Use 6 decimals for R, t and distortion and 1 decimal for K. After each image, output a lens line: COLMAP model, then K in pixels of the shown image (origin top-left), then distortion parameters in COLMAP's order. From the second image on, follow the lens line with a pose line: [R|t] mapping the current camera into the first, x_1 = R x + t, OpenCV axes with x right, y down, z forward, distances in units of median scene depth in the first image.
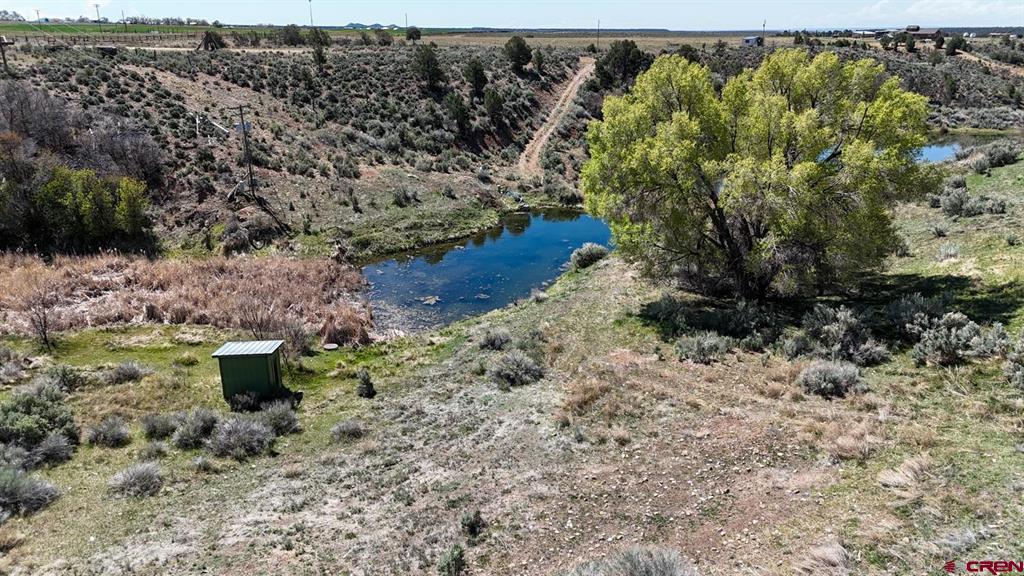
lens RADIAL K [[745.1, 0, 506.8], [0, 745.1, 289.8], [0, 0, 1]] dist [0.089824, -0.085185]
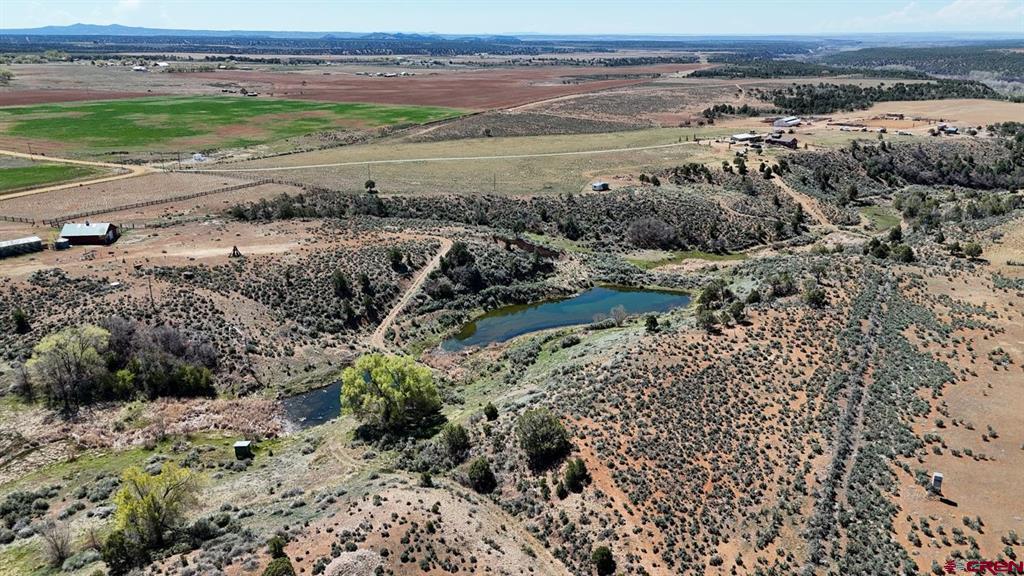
lens RADIAL K [[745.1, 0, 506.8], [0, 745.1, 289.8], [0, 0, 1]] dist [0.089824, -0.085185]
pose [[0.999573, 0.011485, -0.026876, 0.647129], [-0.011615, 0.999922, -0.004663, -0.409059], [0.026821, 0.004973, 0.999628, -1.657906]]
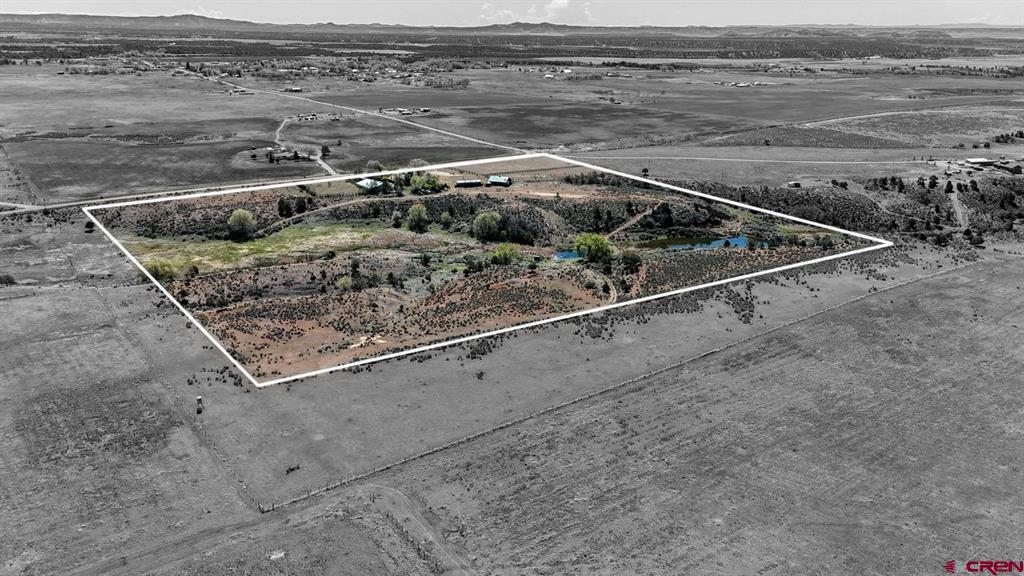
lens RADIAL K [[745.1, 0, 506.8], [0, 745.1, 289.8], [0, 0, 1]] dist [0.089824, -0.085185]
pose [[0.862954, 0.170306, -0.475717, 2.493269], [-0.168399, 0.984597, 0.047006, 0.065669], [0.476395, 0.039546, 0.878342, -4.811134]]
